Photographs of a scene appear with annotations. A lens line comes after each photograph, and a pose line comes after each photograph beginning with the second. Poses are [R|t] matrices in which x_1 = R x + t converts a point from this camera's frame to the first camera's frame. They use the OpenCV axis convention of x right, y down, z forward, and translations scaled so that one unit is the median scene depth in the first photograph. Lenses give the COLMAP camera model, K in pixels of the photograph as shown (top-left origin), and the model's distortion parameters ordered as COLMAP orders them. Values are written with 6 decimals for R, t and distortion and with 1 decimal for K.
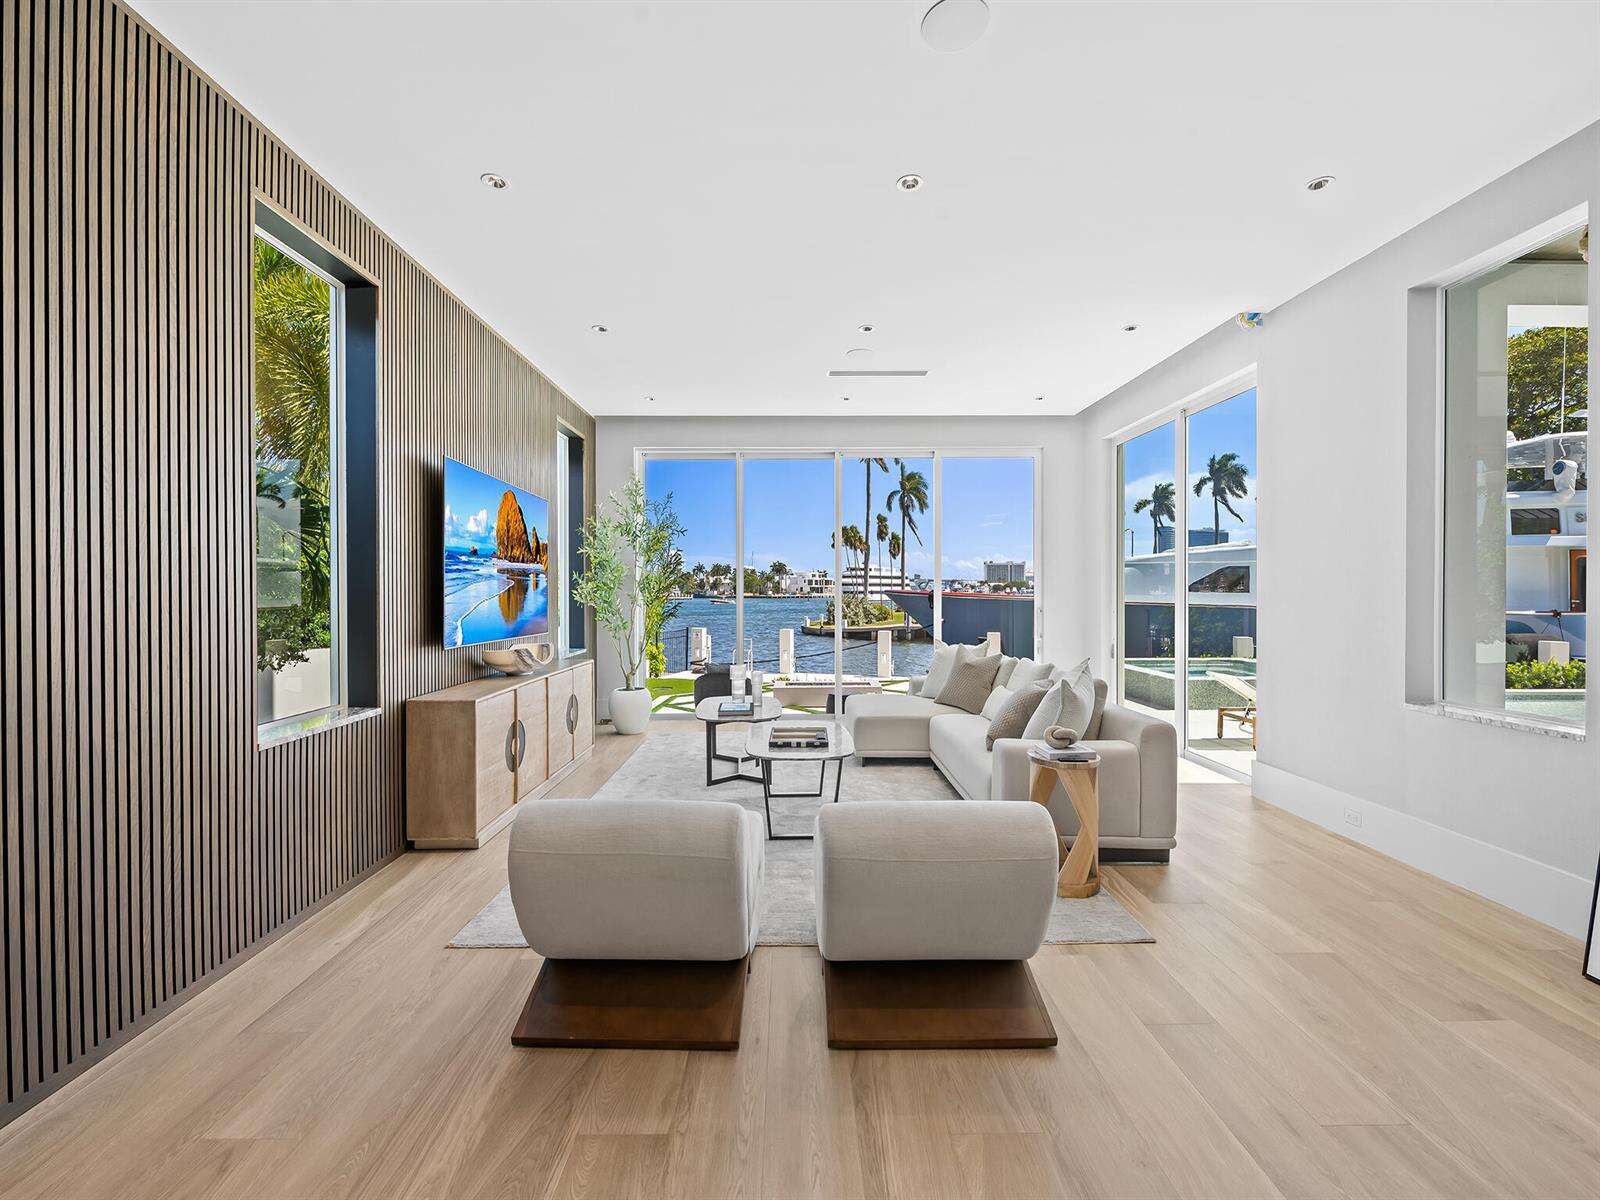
lens RADIAL K [[661.2, 0, 800.0], [0, 661.2, 600.0], [0, 0, 1]] dist [-0.002841, -0.000410]
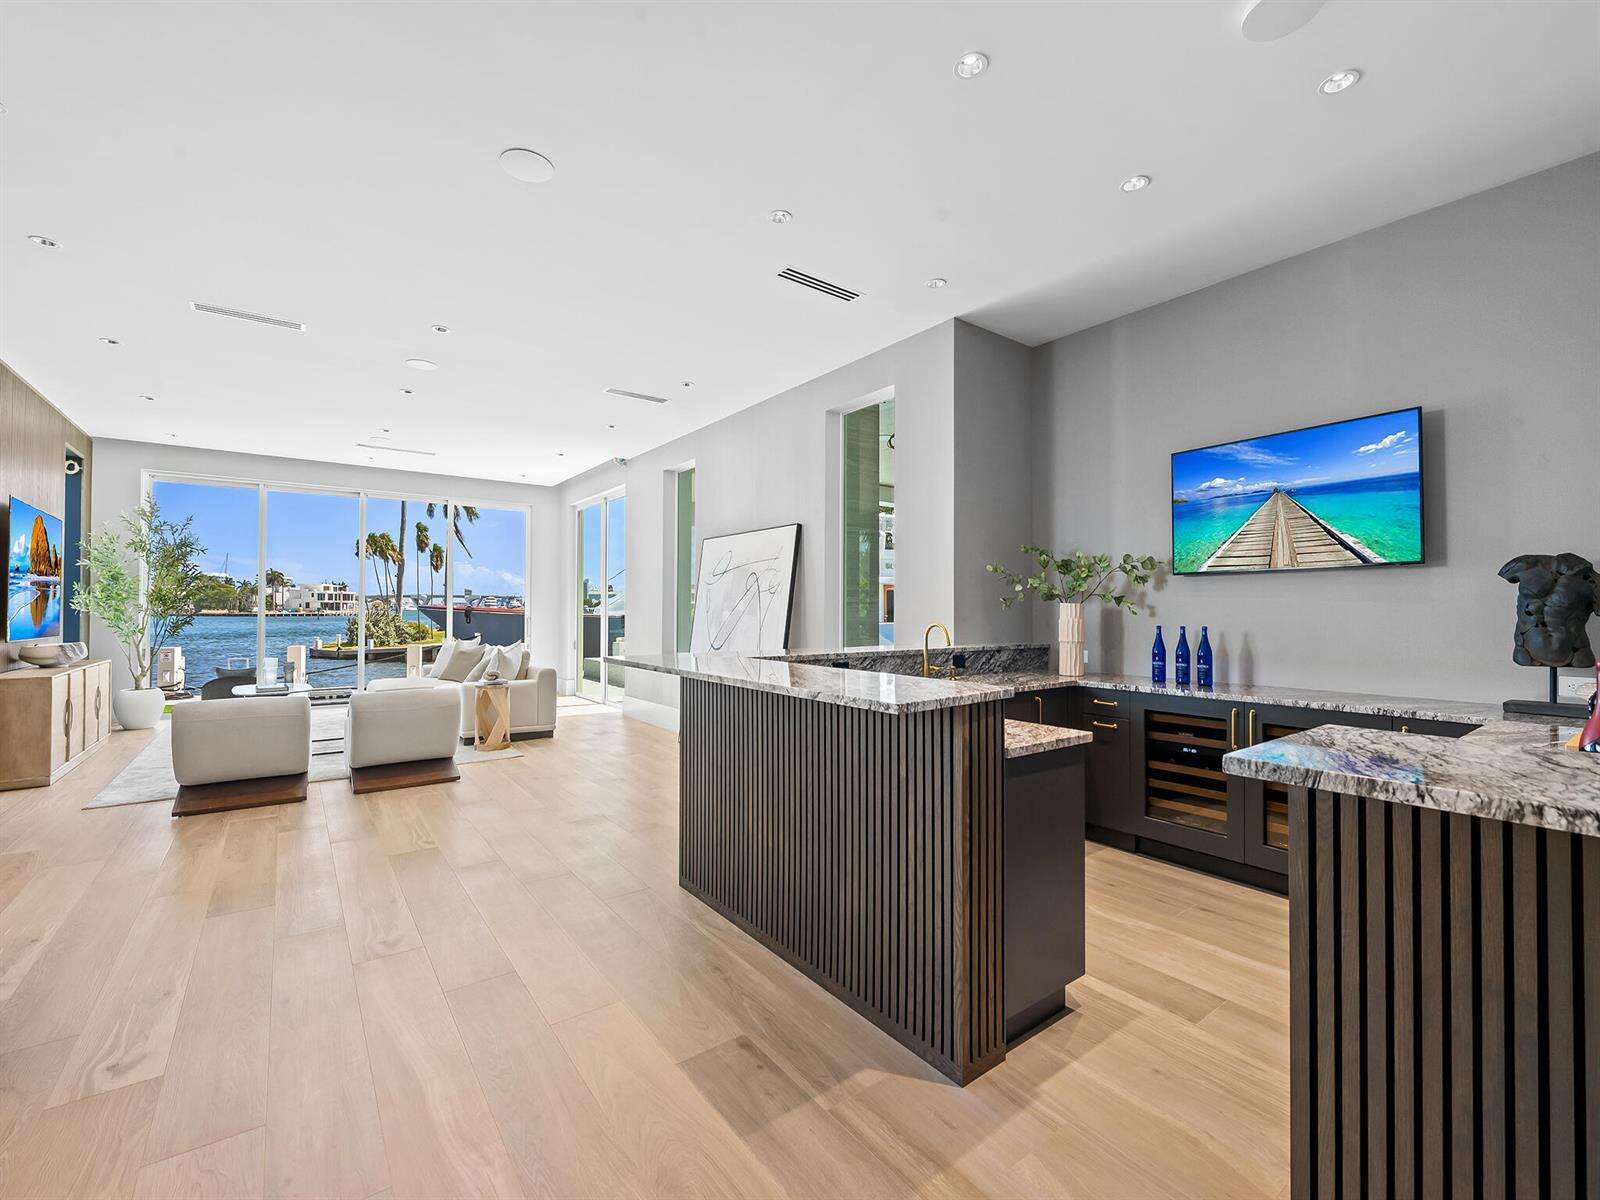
lens RADIAL K [[686.8, 0, 800.0], [0, 686.8, 600.0], [0, 0, 1]] dist [-0.000600, -0.000457]
pose [[0.811130, 0.014075, 0.584697, -0.031000], [0.001714, 0.999649, -0.026441, 0.015840], [-0.584863, 0.022450, 0.810821, -0.574705]]
